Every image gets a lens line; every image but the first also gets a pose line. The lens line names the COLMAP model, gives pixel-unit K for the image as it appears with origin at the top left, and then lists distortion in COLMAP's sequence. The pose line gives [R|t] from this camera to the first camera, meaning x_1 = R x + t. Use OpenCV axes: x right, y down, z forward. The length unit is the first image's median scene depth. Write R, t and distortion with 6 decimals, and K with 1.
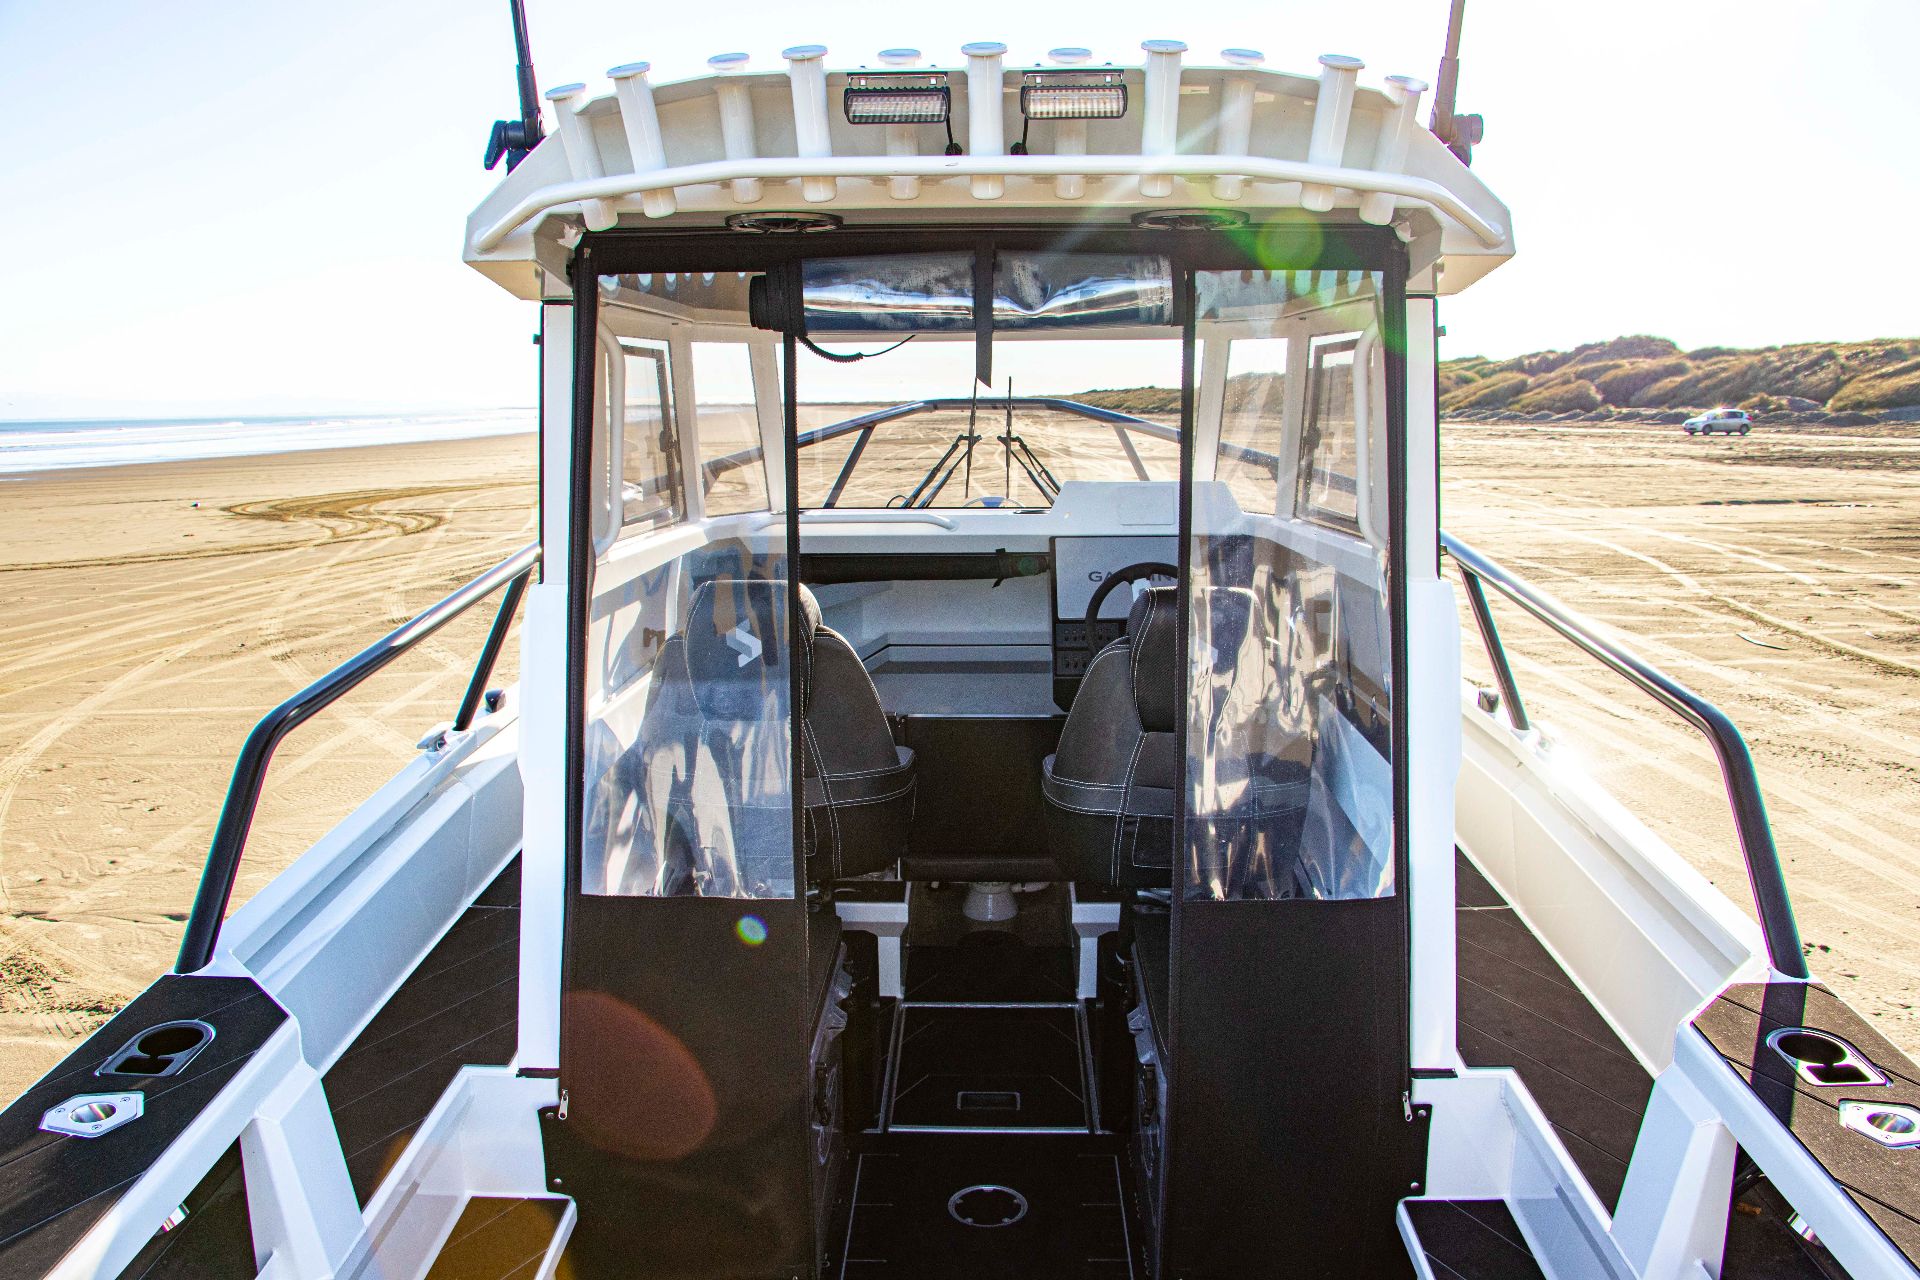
lens RADIAL K [[1567.2, 0, 971.4], [0, 1567.2, 630.2], [0, 0, 1]] dist [-0.187866, 0.151155]
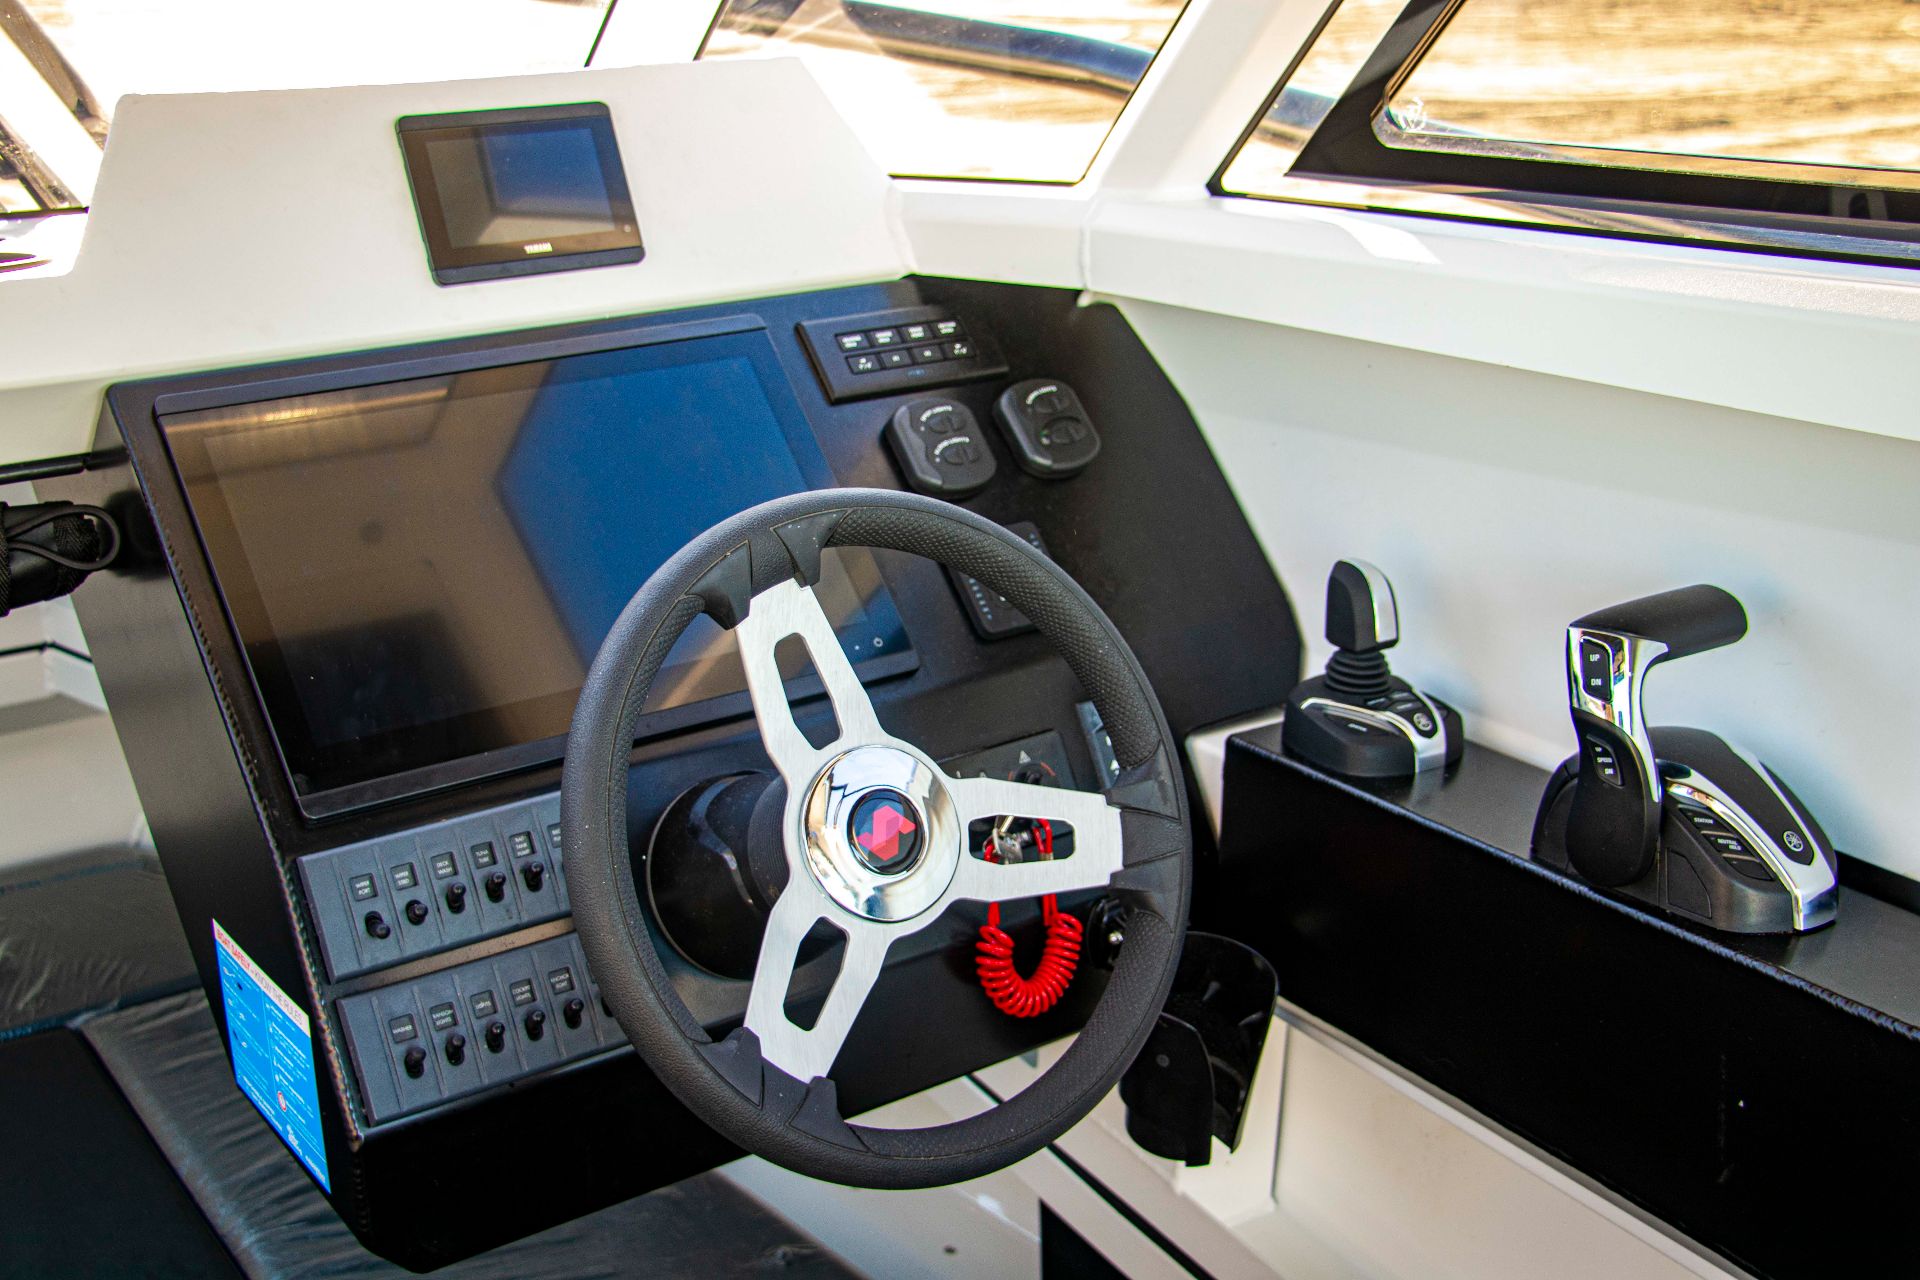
lens RADIAL K [[2278.7, 0, 961.2], [0, 2278.7, 652.7], [0, 0, 1]] dist [-0.017314, 0.000000]
pose [[0.805743, -0.193584, 0.559735, -0.045348], [0.099195, 0.975834, 0.194700, -0.104976], [-0.583899, -0.101356, 0.805474, 1.017690]]
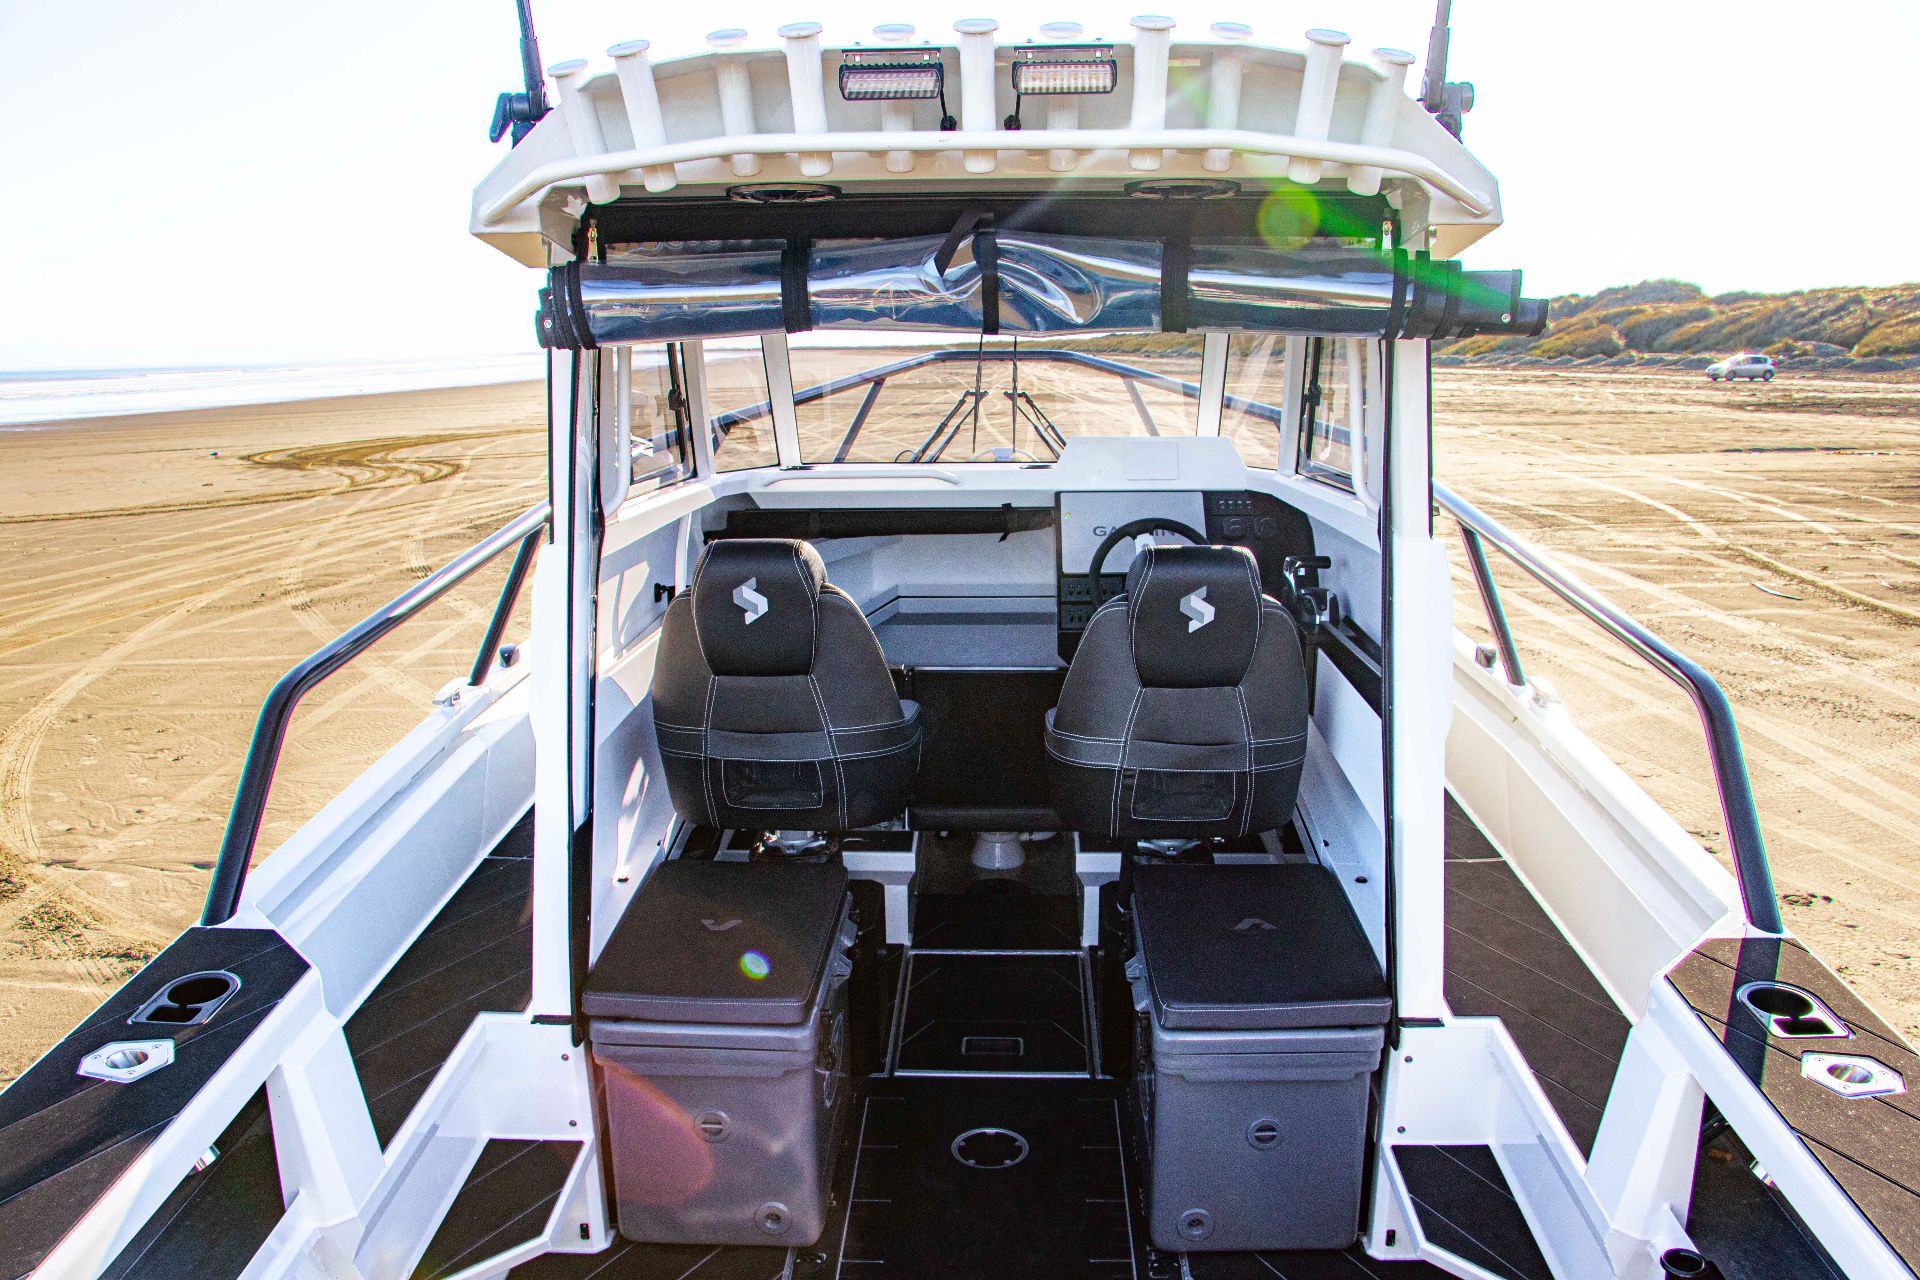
lens RADIAL K [[1567.2, 0, 973.3], [0, 1567.2, 638.8], [0, 0, 1]] dist [-0.187866, 0.151155]
pose [[0.999942, 0.000083, -0.010740, 0.011378], [0.000356, 0.999166, 0.040833, -0.008789], [0.010735, -0.040835, 0.999108, -0.021054]]
